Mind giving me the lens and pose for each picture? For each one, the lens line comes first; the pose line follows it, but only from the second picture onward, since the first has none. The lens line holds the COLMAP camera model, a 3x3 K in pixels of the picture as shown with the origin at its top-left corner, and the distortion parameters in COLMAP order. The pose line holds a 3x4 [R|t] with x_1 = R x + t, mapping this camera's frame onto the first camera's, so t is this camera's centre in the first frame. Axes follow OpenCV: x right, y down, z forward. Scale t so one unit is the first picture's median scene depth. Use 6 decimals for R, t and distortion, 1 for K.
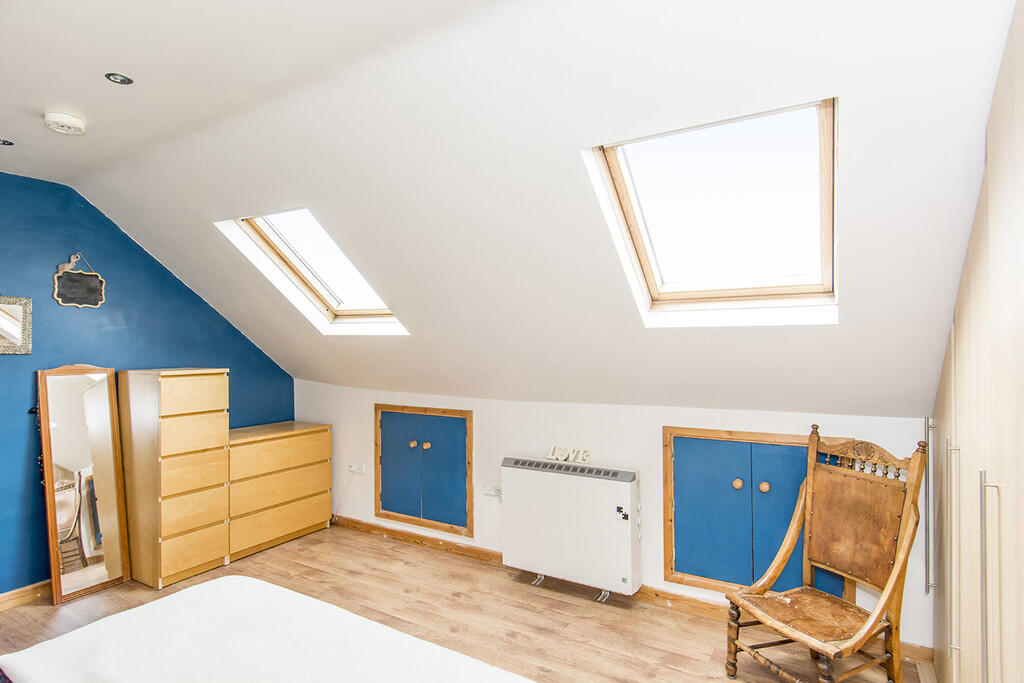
lens RADIAL K [[539.5, 0, 500.3], [0, 539.5, 337.5], [0, 0, 1]] dist [0.000137, -0.016868]
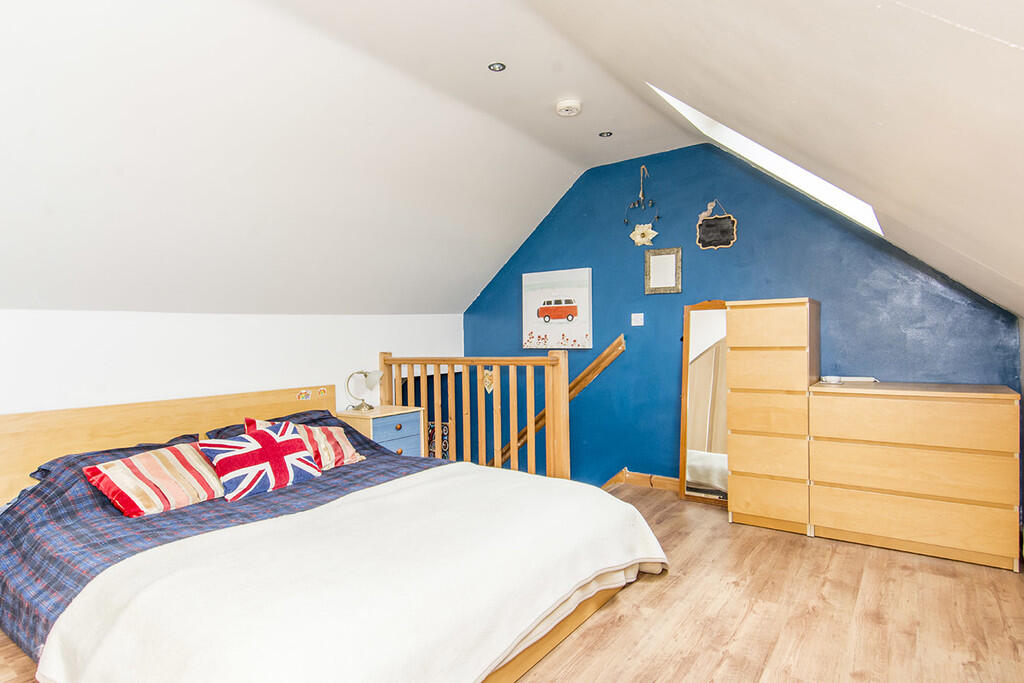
lens RADIAL K [[539.5, 0, 500.3], [0, 539.5, 337.5], [0, 0, 1]] dist [0.000137, -0.016868]
pose [[-0.092007, 0.008973, -0.995718, 0.370301], [0.030008, 0.999530, 0.006234, 0.106844], [0.995306, -0.029306, -0.092233, 0.654797]]
